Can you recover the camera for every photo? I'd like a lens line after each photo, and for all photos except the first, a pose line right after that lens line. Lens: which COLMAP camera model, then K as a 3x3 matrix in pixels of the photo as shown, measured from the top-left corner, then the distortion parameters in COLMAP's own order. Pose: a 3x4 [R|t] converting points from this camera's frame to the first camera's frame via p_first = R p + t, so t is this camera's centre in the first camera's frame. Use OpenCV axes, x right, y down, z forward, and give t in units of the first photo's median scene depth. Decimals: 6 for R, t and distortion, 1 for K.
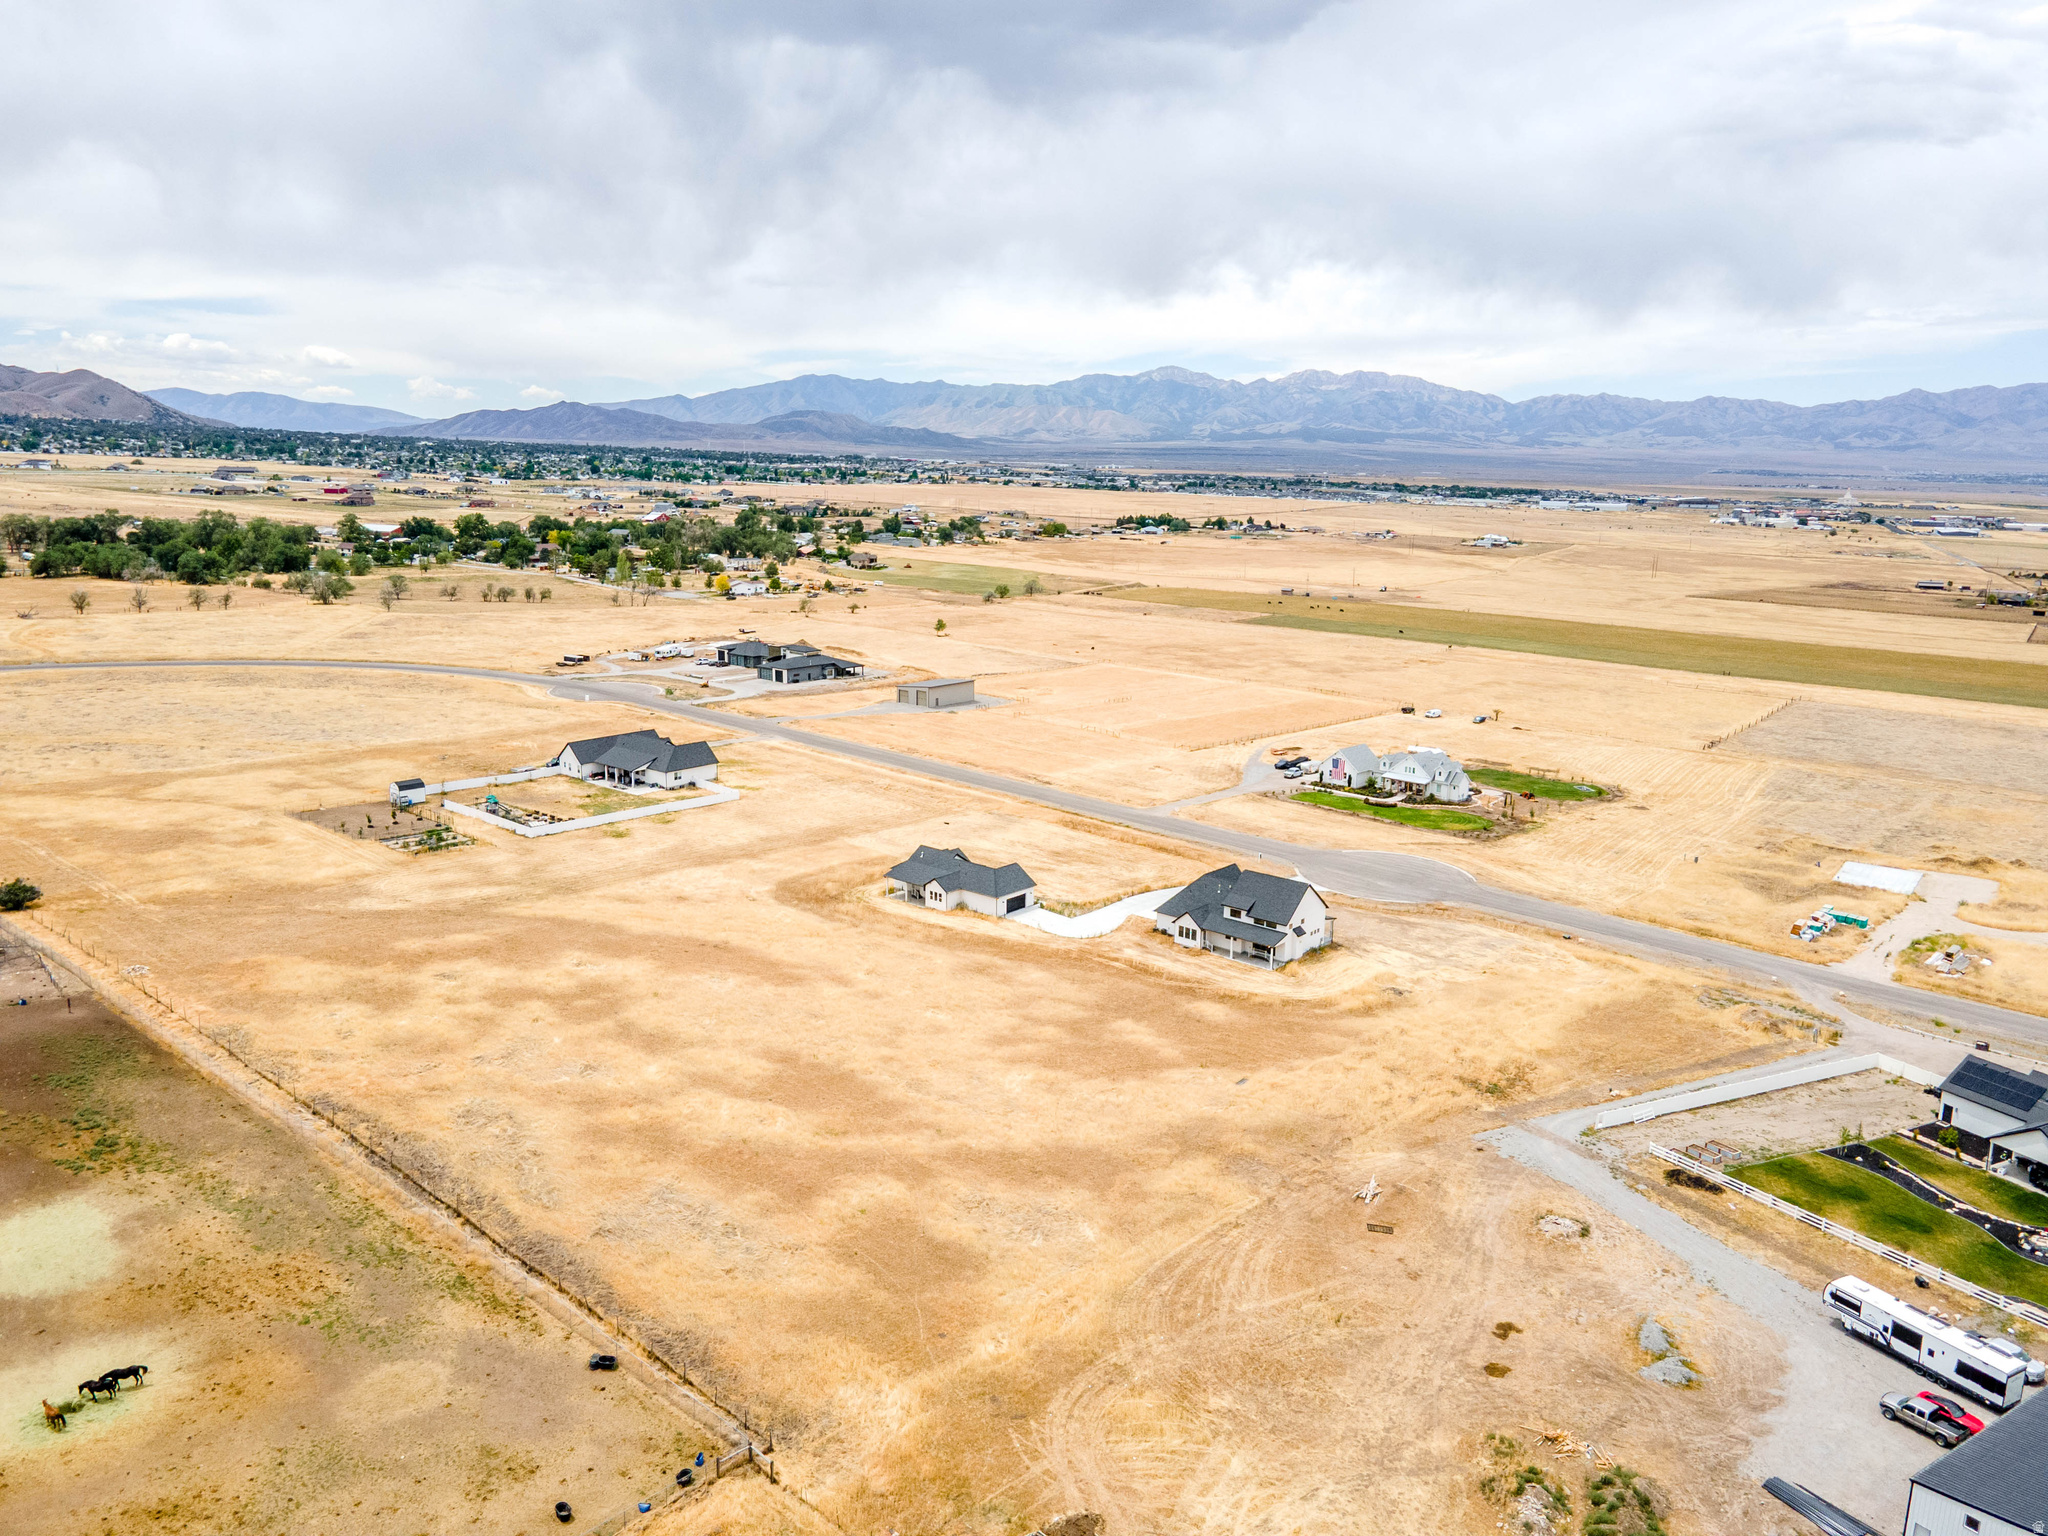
lens RADIAL K [[1497.6, 0, 1005.6], [0, 1497.6, 756.9], [0, 0, 1]] dist [0.025962, 0.032672]
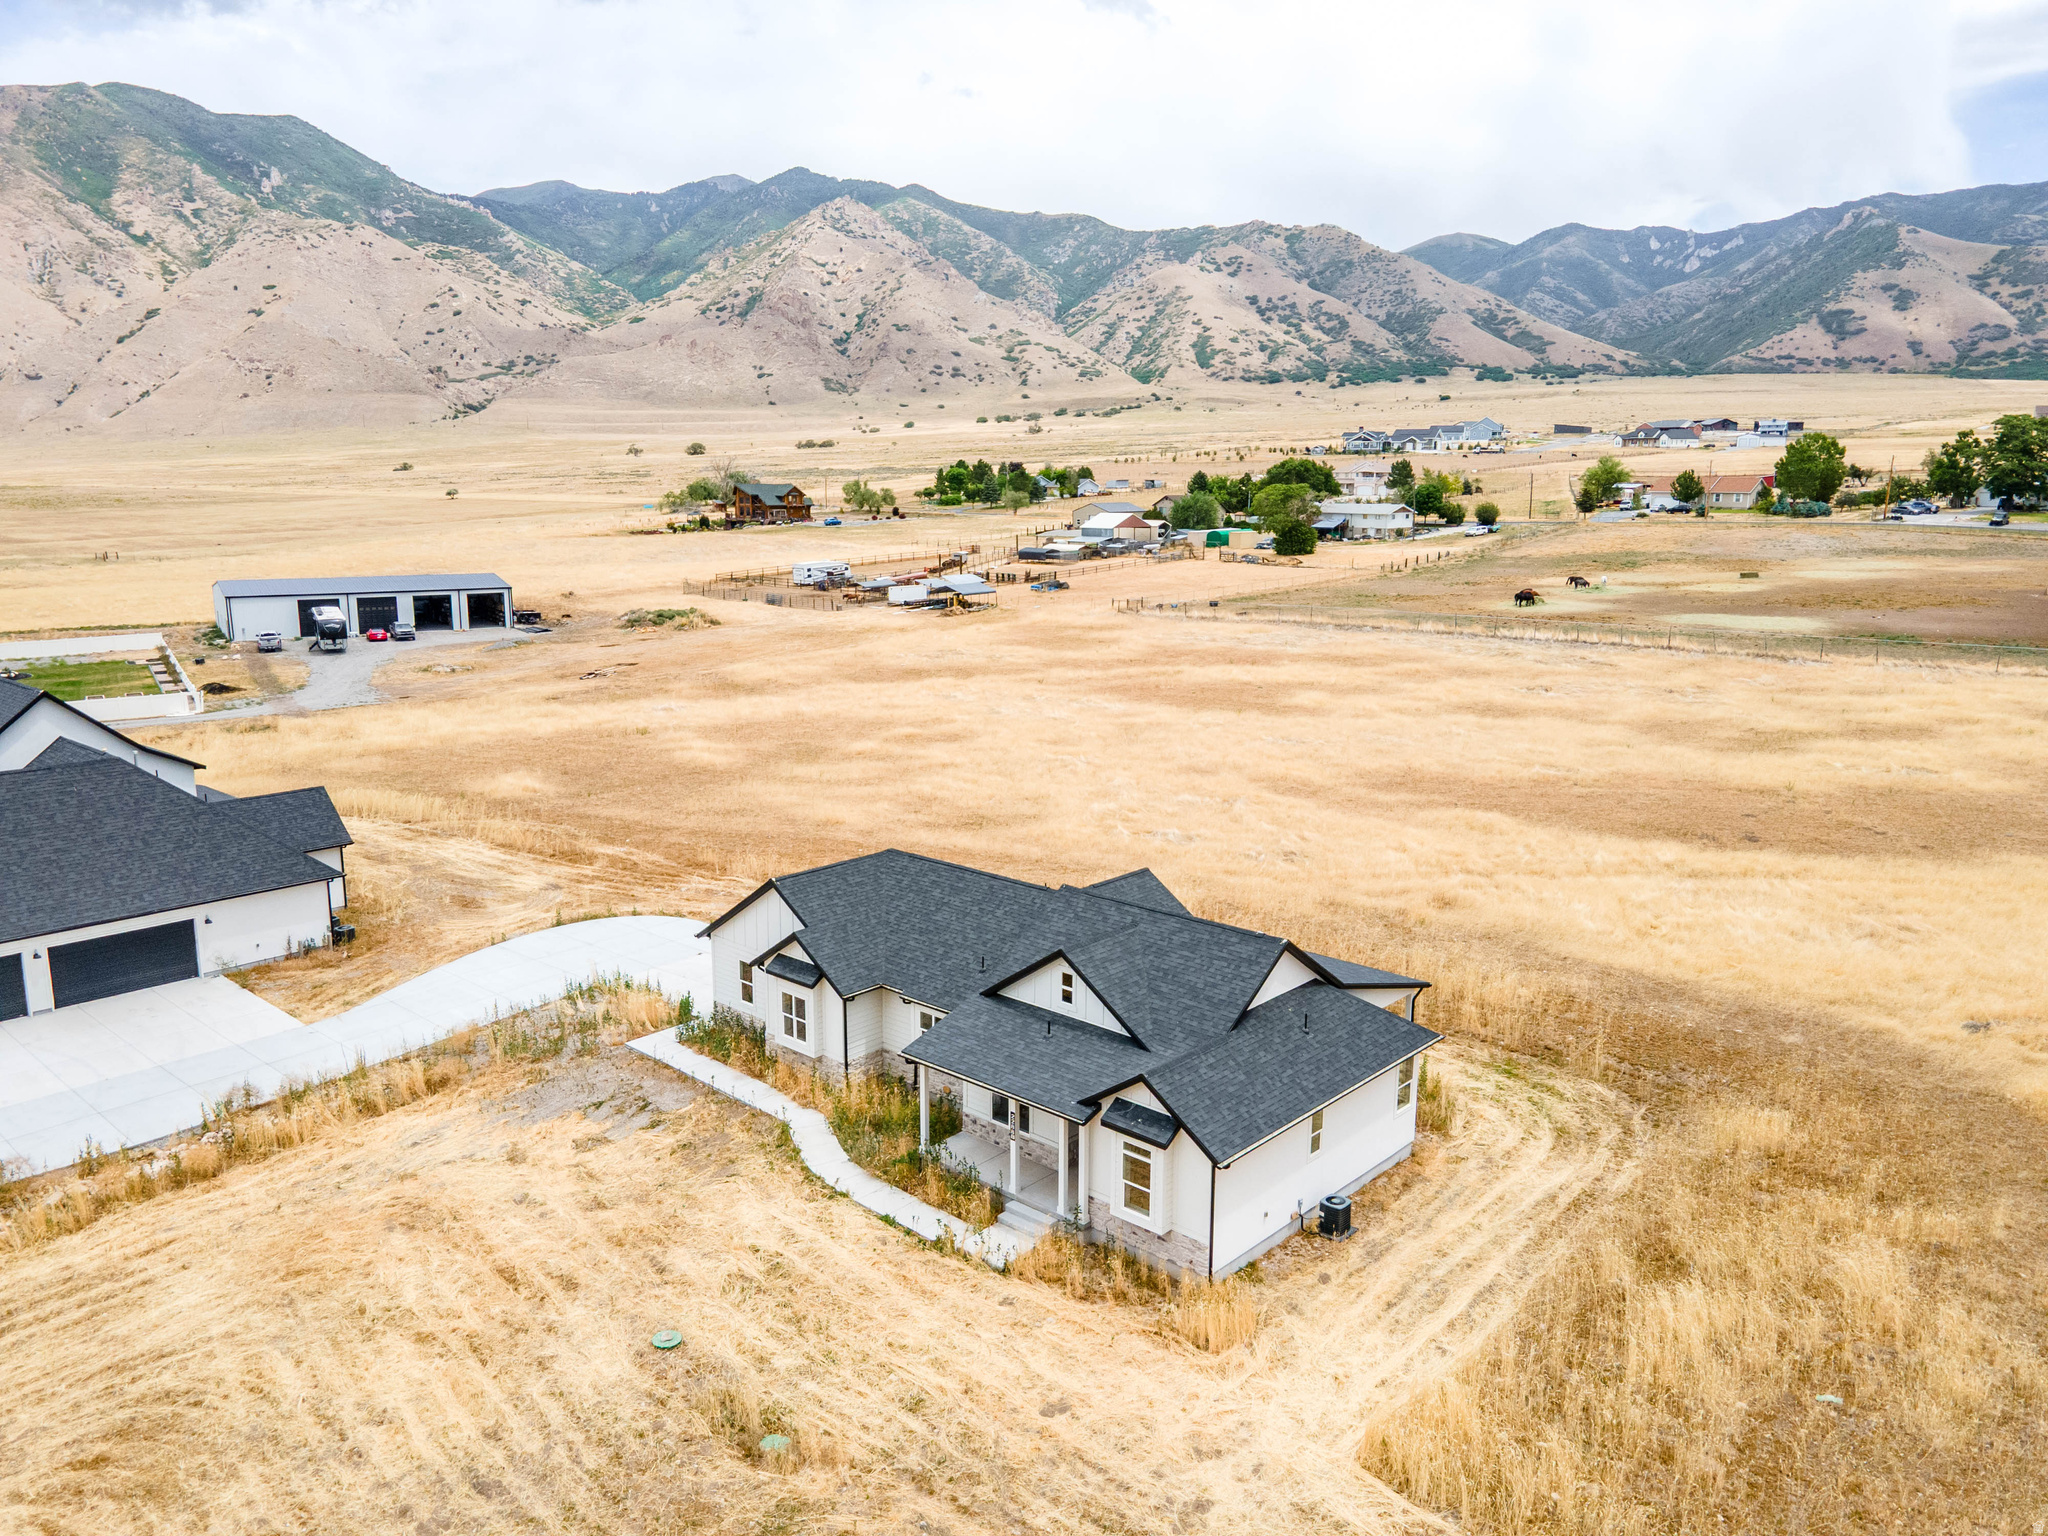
lens RADIAL K [[1497.6, 0, 1010.0], [0, 1497.6, 762.6], [0, 0, 1]] dist [0.025962, 0.032672]
pose [[-0.999605, -0.020073, 0.019646, -0.028732], [-0.010836, 0.920934, 0.389569, -0.026018], [-0.025912, 0.389202, -0.920788, 1.165006]]
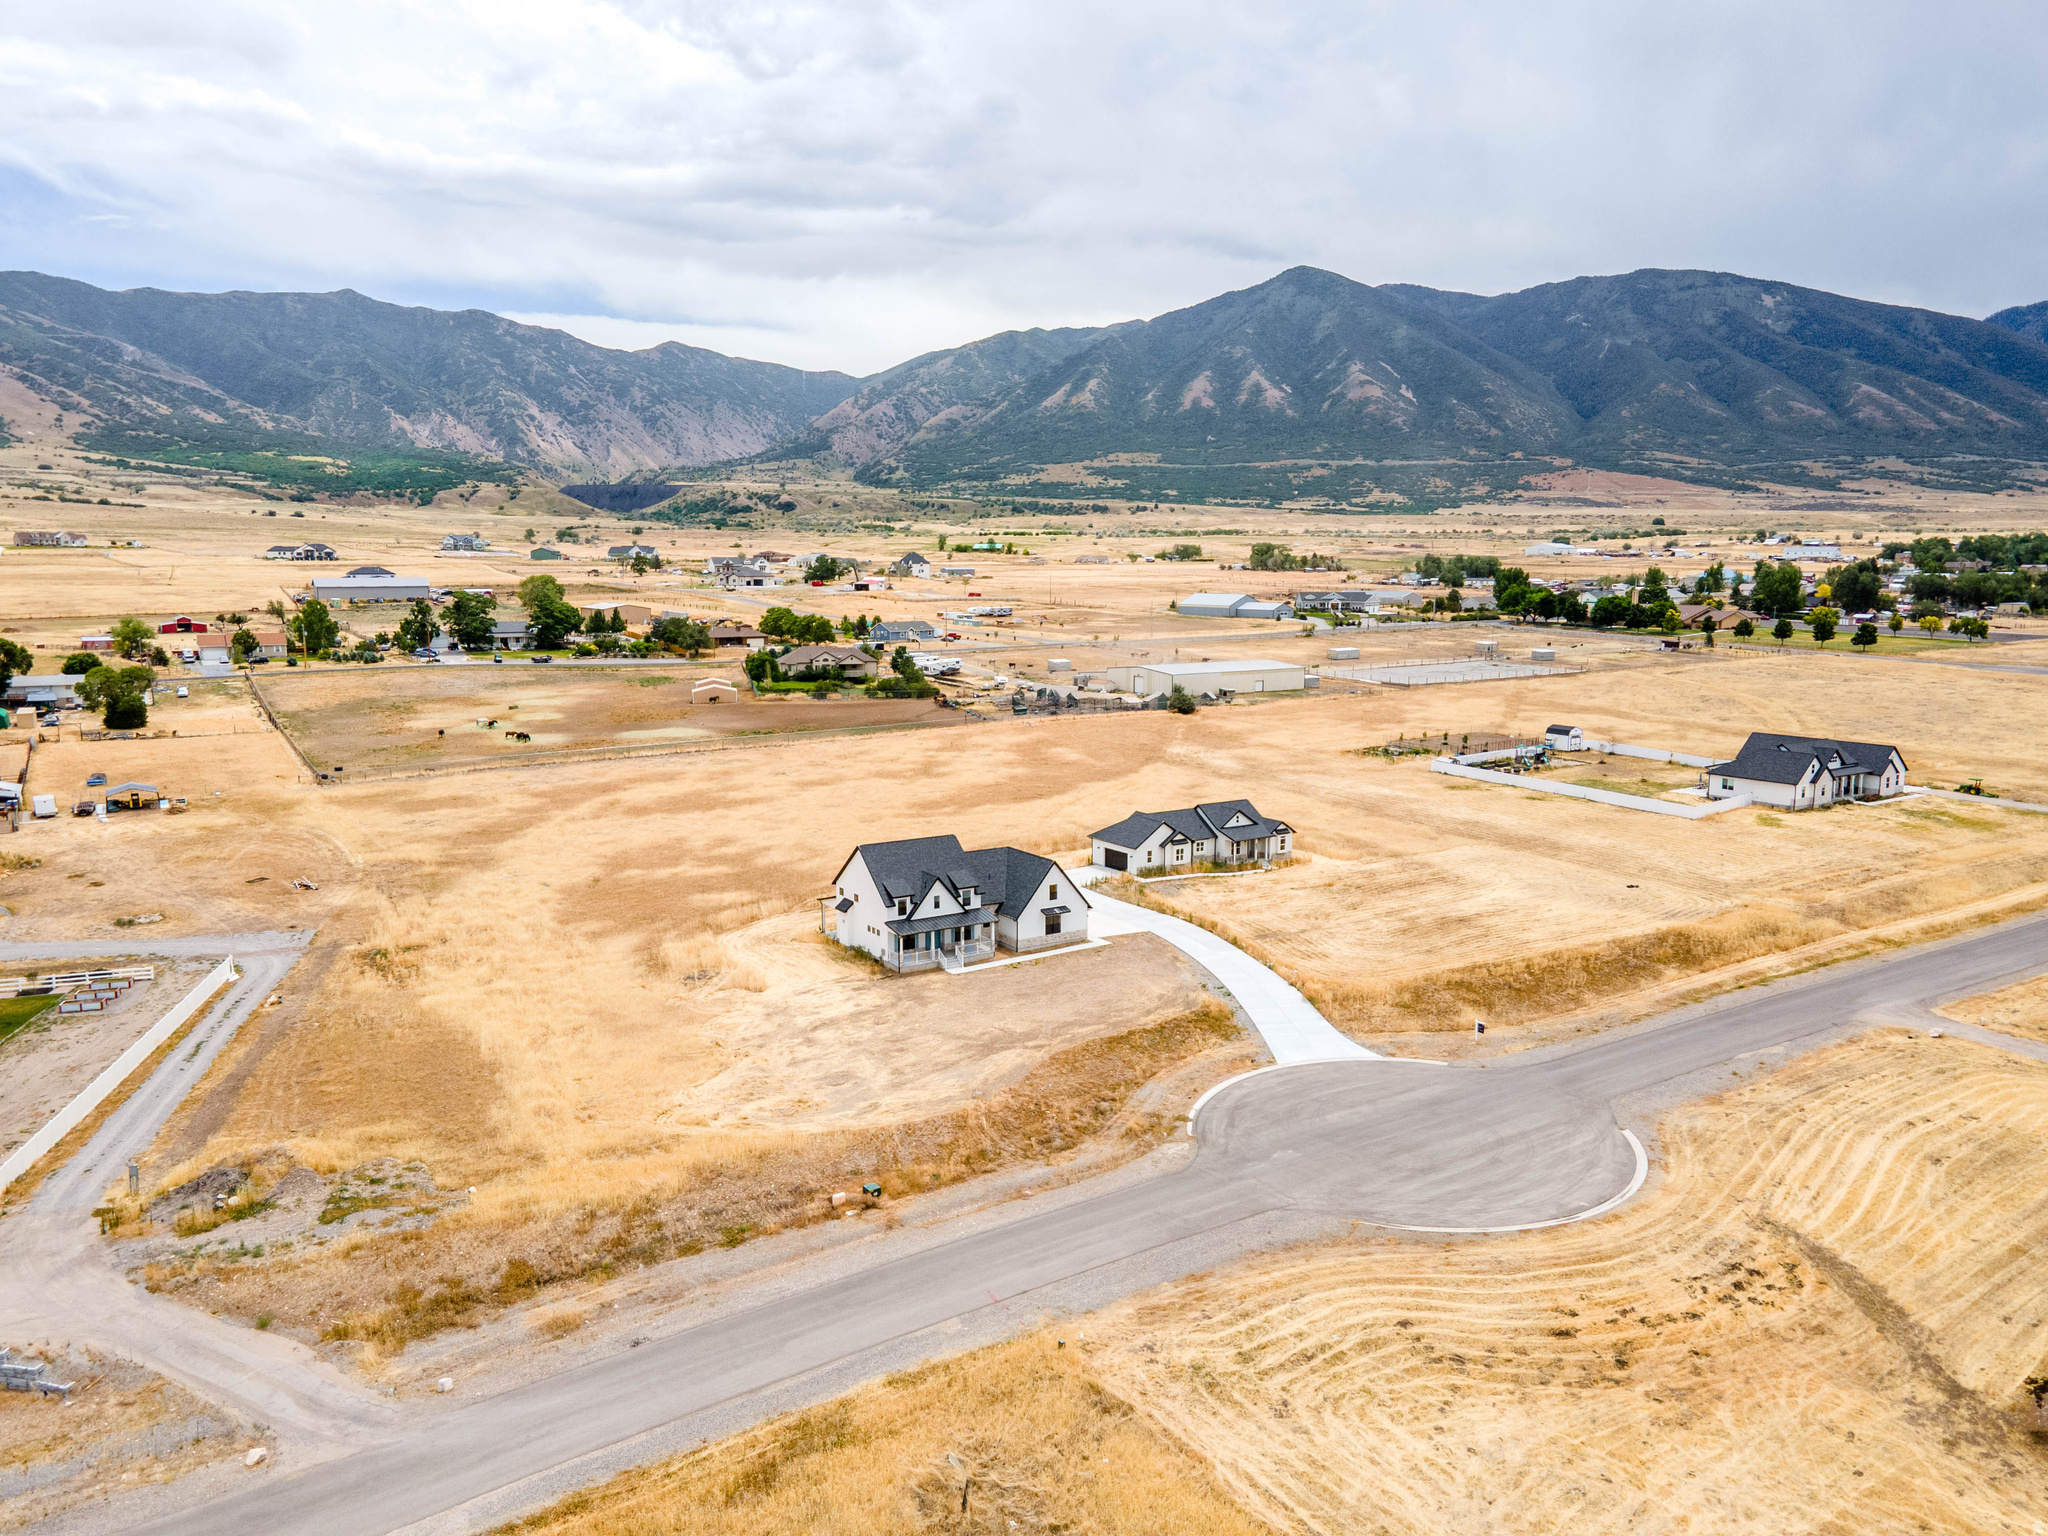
lens RADIAL K [[1497.6, 0, 1005.5], [0, 1497.6, 763.2], [0, 0, 1]] dist [0.025962, 0.032672]
pose [[-0.278867, 0.120301, -0.952765, 0.730989], [-0.197847, 0.963642, 0.179583, -0.075969], [0.939729, 0.238581, -0.244927, 1.083336]]
